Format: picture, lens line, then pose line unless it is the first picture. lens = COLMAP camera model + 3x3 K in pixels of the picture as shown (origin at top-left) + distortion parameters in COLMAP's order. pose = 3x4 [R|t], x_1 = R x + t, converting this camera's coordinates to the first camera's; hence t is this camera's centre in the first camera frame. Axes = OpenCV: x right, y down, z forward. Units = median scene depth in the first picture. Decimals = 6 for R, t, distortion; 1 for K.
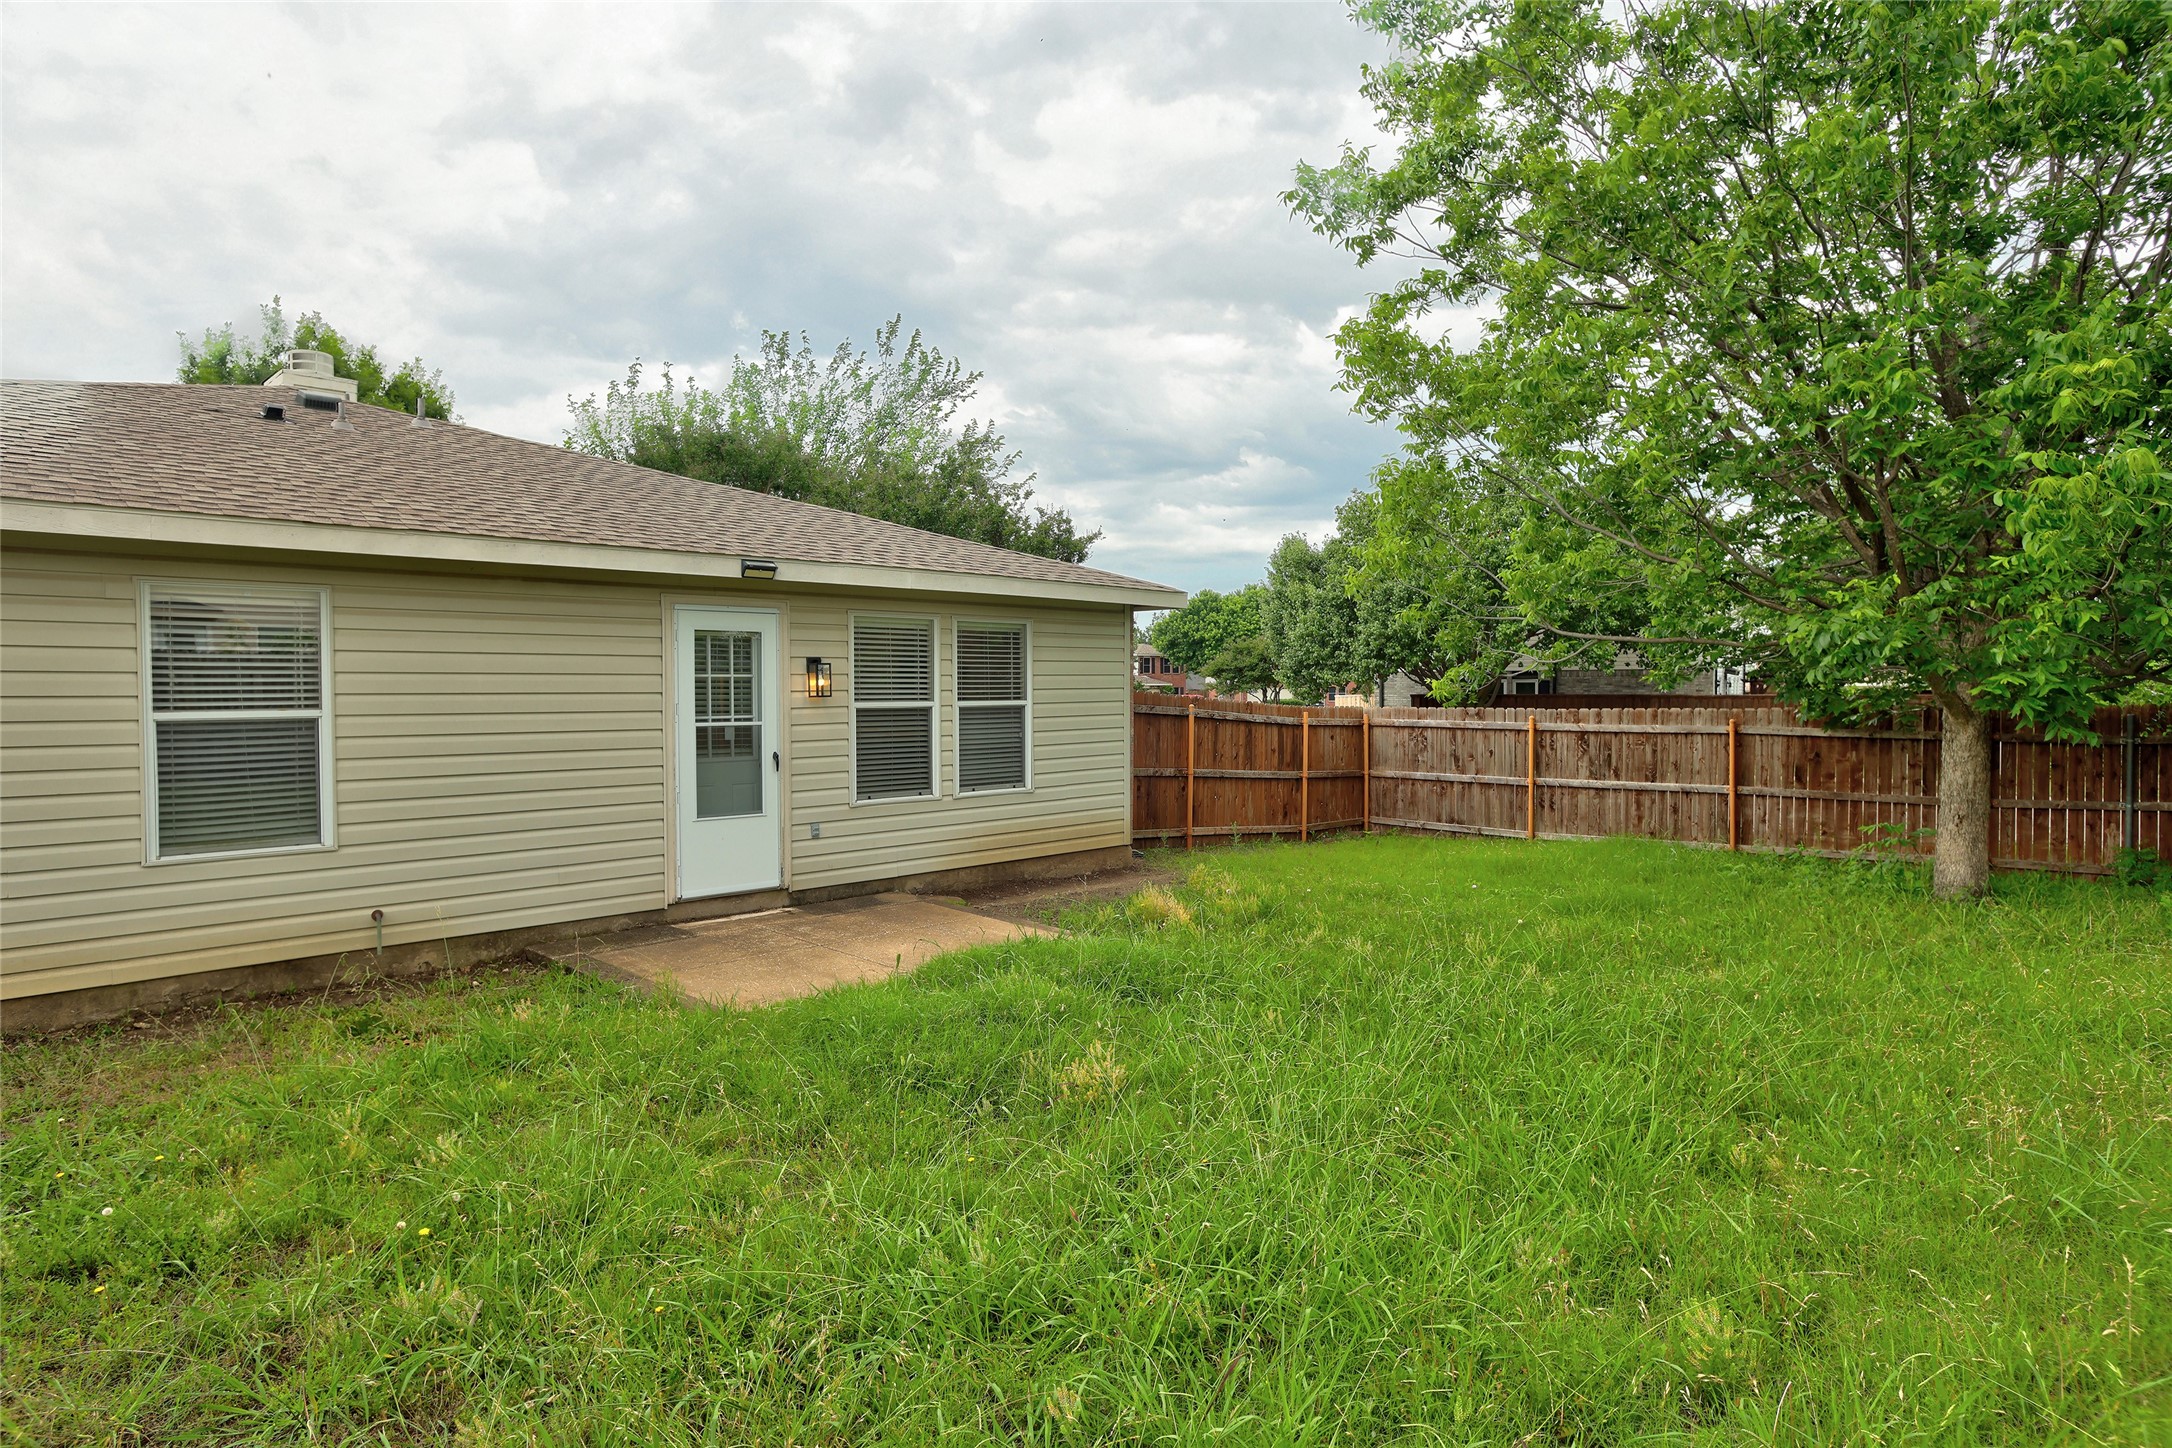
lens RADIAL K [[1250.8, 0, 1093.8], [0, 1250.8, 719.8], [0, 0, 1]] dist [0.003462, 0.005156]
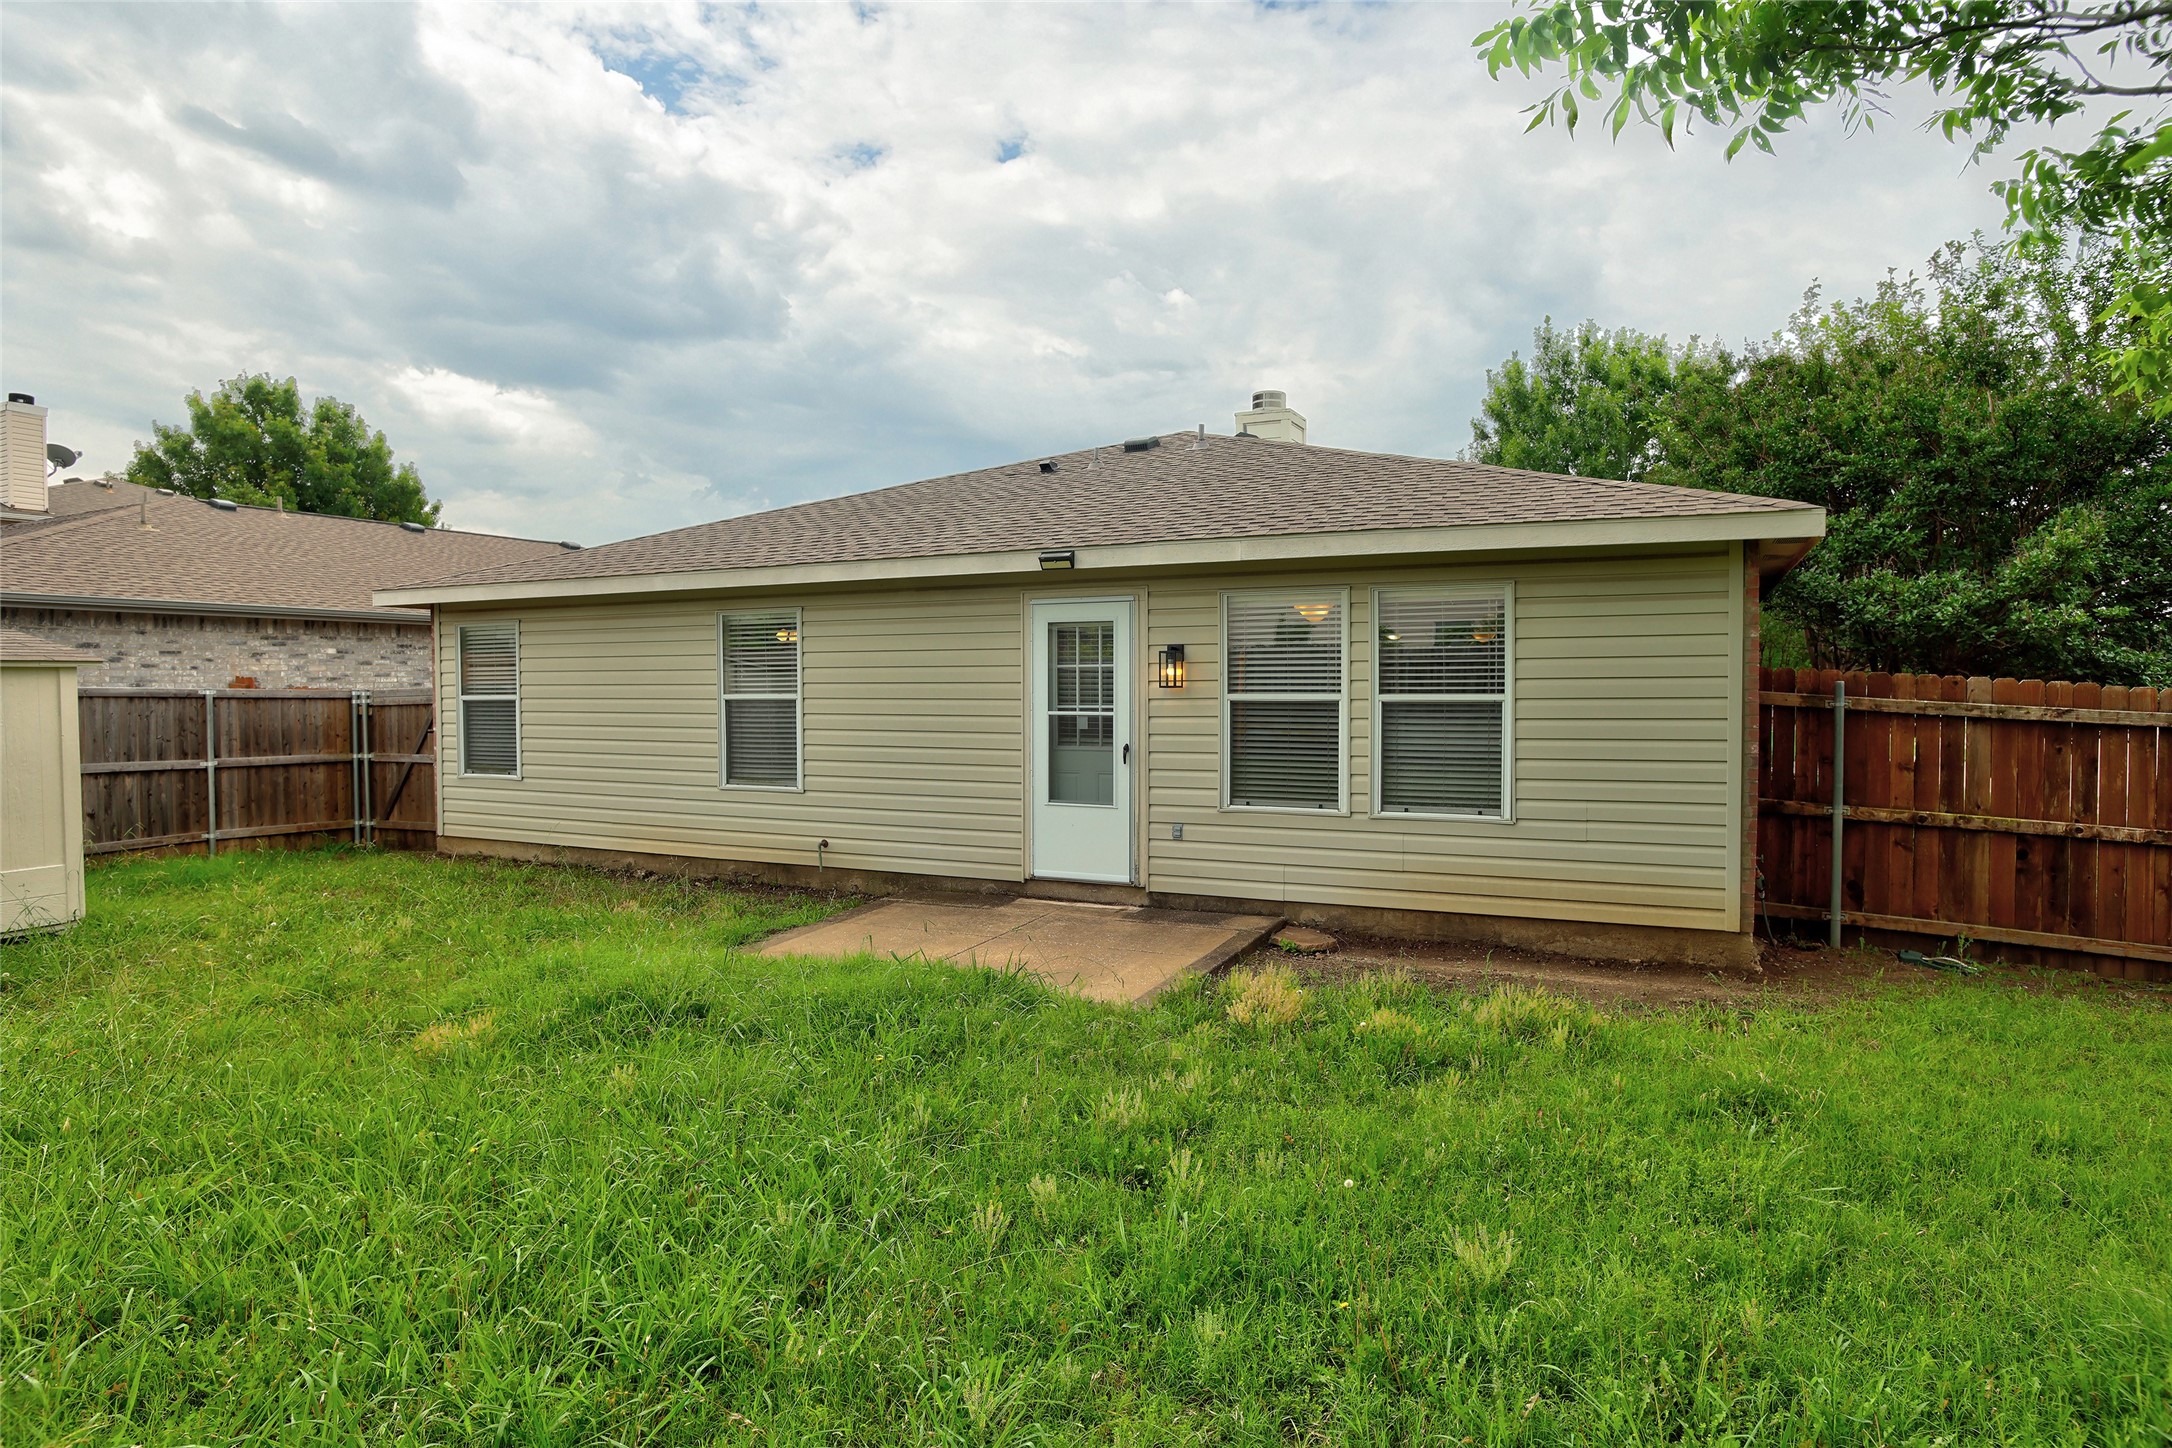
lens RADIAL K [[1250.8, 0, 1088.3], [0, 1250.8, 719.1], [0, 0, 1]] dist [0.003462, 0.005156]
pose [[0.321641, 0.031919, -0.946323, 0.647355], [-0.018676, 0.999451, 0.027364, -0.019217], [0.946677, 0.008873, 0.322061, 0.653041]]
